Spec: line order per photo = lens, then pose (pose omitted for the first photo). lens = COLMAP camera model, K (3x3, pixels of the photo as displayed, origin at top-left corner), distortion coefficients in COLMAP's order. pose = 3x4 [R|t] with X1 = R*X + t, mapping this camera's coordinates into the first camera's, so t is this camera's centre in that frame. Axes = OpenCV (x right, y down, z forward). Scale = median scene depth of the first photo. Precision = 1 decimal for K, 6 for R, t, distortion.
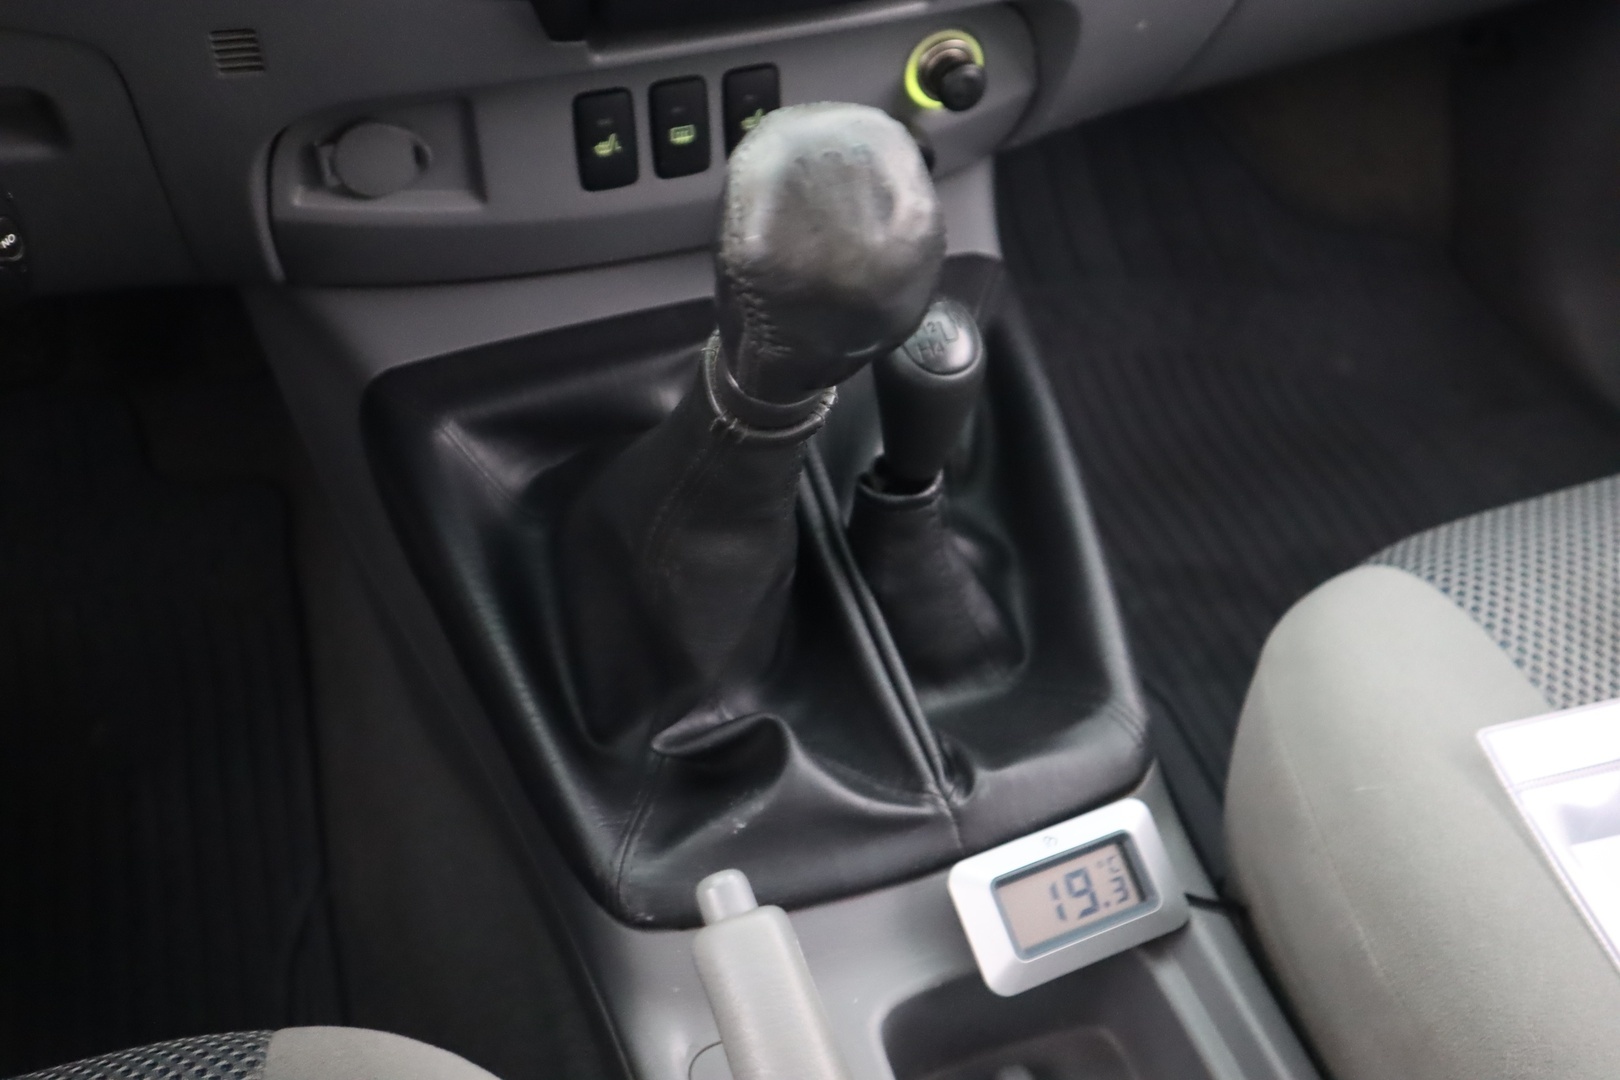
lens RADIAL K [[1734.5, 0, 810.0], [0, 1734.5, 540.0], [0, 0, 1]] dist [-0.008306, -0.006730]
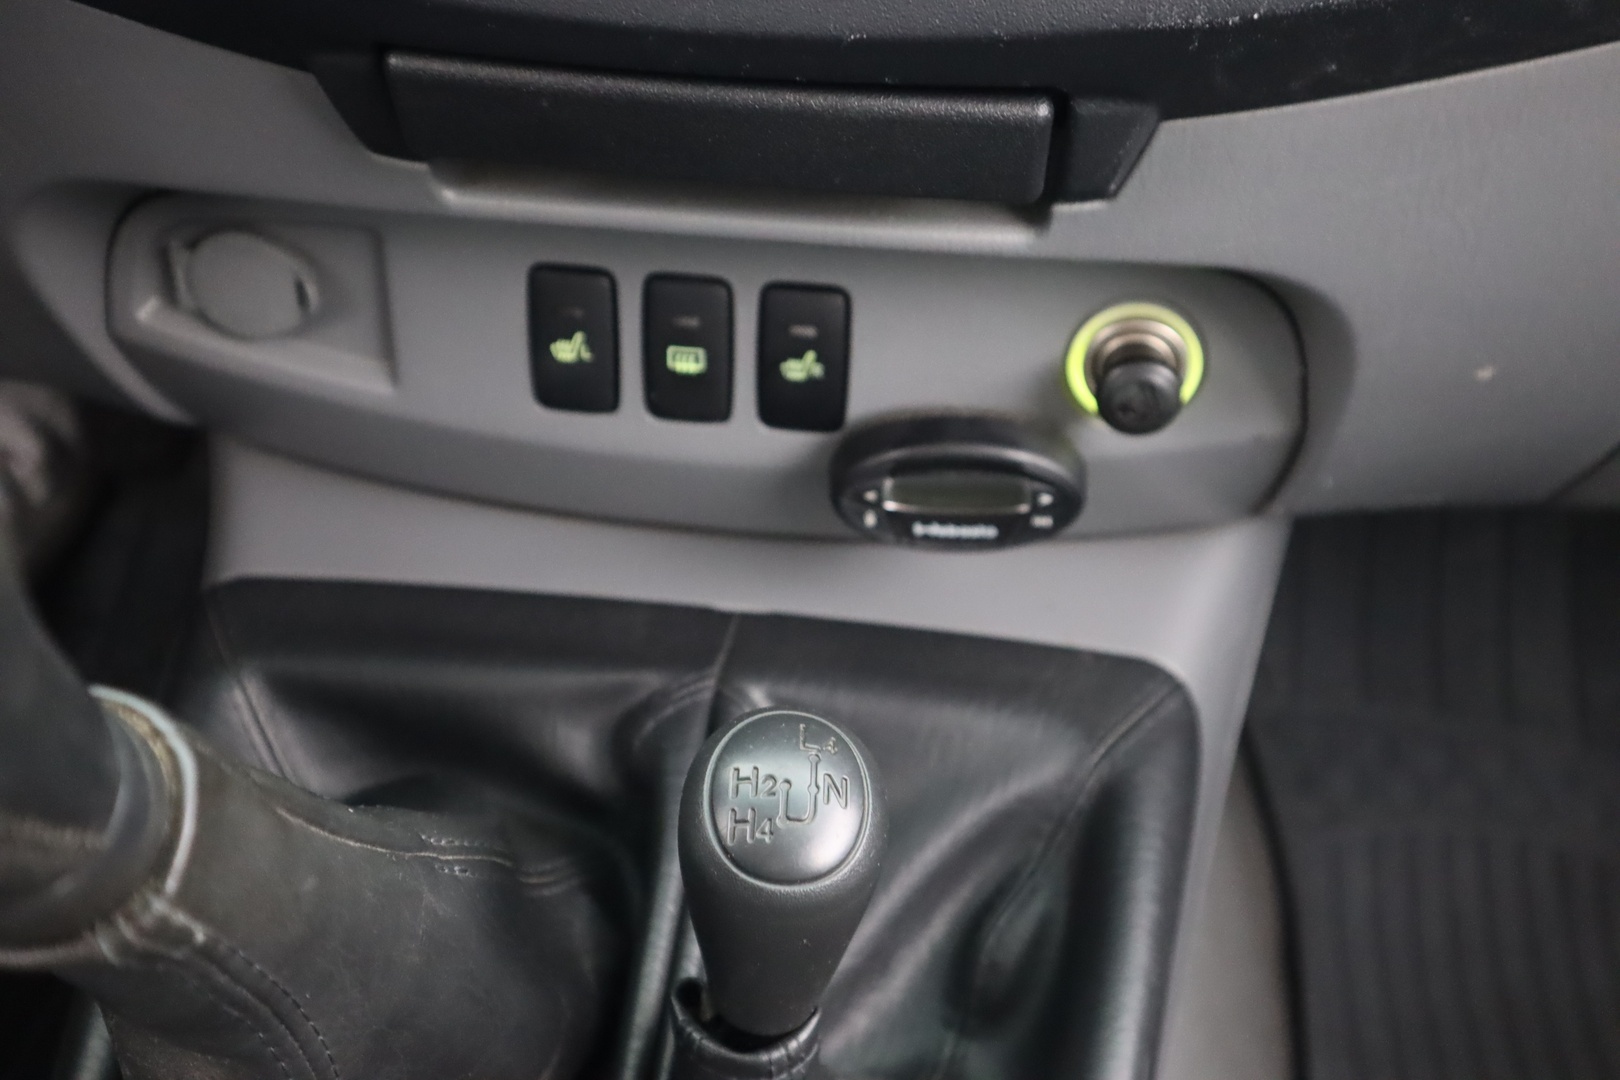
lens RADIAL K [[1734.5, 0, 810.0], [0, 1734.5, 540.0], [0, 0, 1]] dist [-0.008306, -0.006730]
pose [[0.893955, 0.273049, -0.355372, 0.218492], [-0.314672, 0.947046, -0.063912, -0.144265], [0.319103, 0.168960, 0.932537, 0.424966]]
